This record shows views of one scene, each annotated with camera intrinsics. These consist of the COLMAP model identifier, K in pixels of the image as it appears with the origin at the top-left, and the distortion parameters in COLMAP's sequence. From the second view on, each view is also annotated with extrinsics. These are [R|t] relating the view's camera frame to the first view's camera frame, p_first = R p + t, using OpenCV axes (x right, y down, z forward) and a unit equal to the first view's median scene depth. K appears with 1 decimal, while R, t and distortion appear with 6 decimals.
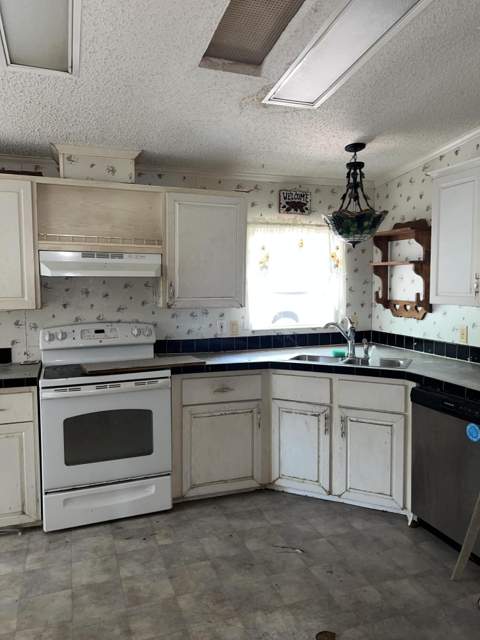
lens RADIAL K [[477.3, 0, 250.1], [0, 477.3, 318.4], [0, 0, 1]] dist [0.072946, -0.065955]
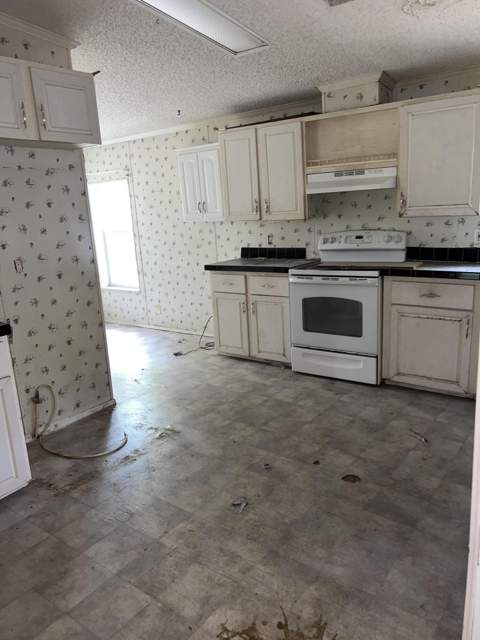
lens RADIAL K [[477.3, 0, 250.1], [0, 477.3, 318.4], [0, 0, 1]] dist [0.072946, -0.065955]
pose [[0.574272, 0.160250, -0.802827, 0.598384], [-0.013126, 0.982331, 0.186692, 0.005930], [0.818560, -0.096674, 0.566228, 0.064663]]
